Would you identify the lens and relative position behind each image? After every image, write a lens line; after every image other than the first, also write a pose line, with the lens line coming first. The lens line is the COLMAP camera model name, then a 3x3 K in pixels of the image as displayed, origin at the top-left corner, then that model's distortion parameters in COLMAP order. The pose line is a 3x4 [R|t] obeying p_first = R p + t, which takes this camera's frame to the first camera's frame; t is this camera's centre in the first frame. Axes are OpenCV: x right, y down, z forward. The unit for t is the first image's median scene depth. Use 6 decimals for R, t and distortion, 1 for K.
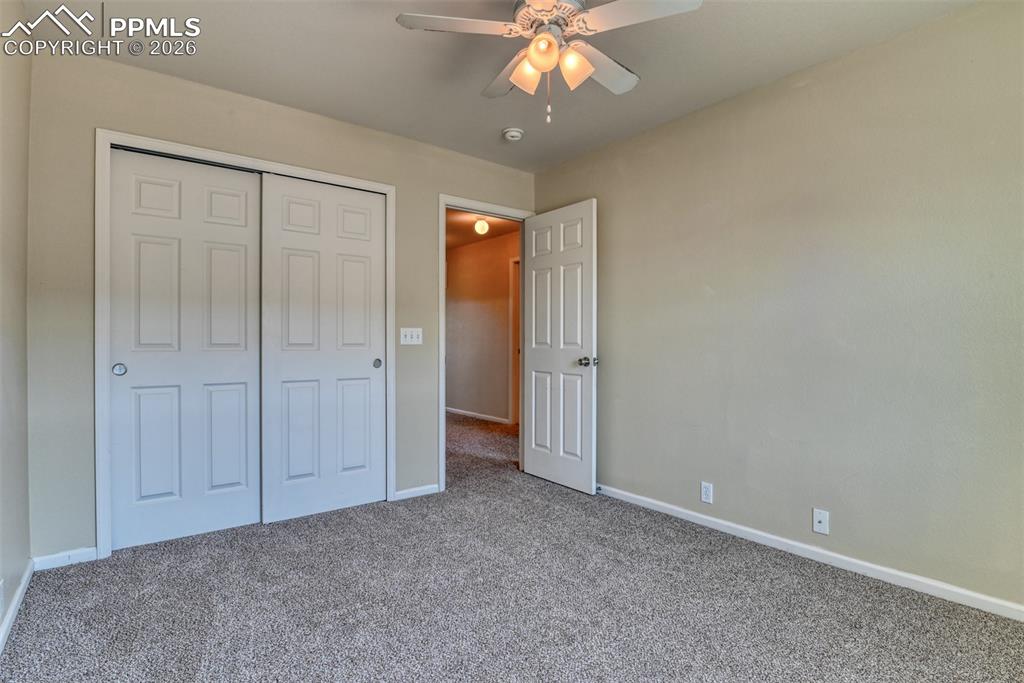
lens RADIAL K [[506.1, 0, 517.4], [0, 506.1, 341.7], [0, 0, 1]] dist [-0.017588, -0.007037]
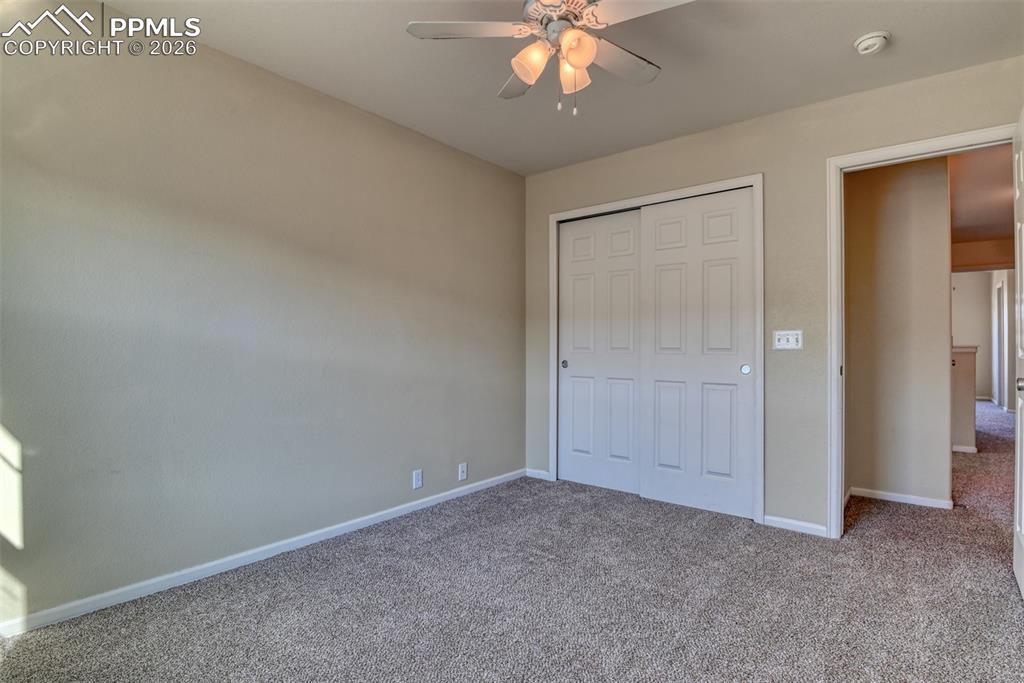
lens RADIAL K [[506.1, 0, 521.7], [0, 506.1, 345.1], [0, 0, 1]] dist [-0.017588, -0.007037]
pose [[0.223162, -0.005315, -0.974767, 0.578704], [-0.003567, 0.999974, -0.006270, 0.005652], [0.974775, 0.004876, 0.223138, 0.419042]]
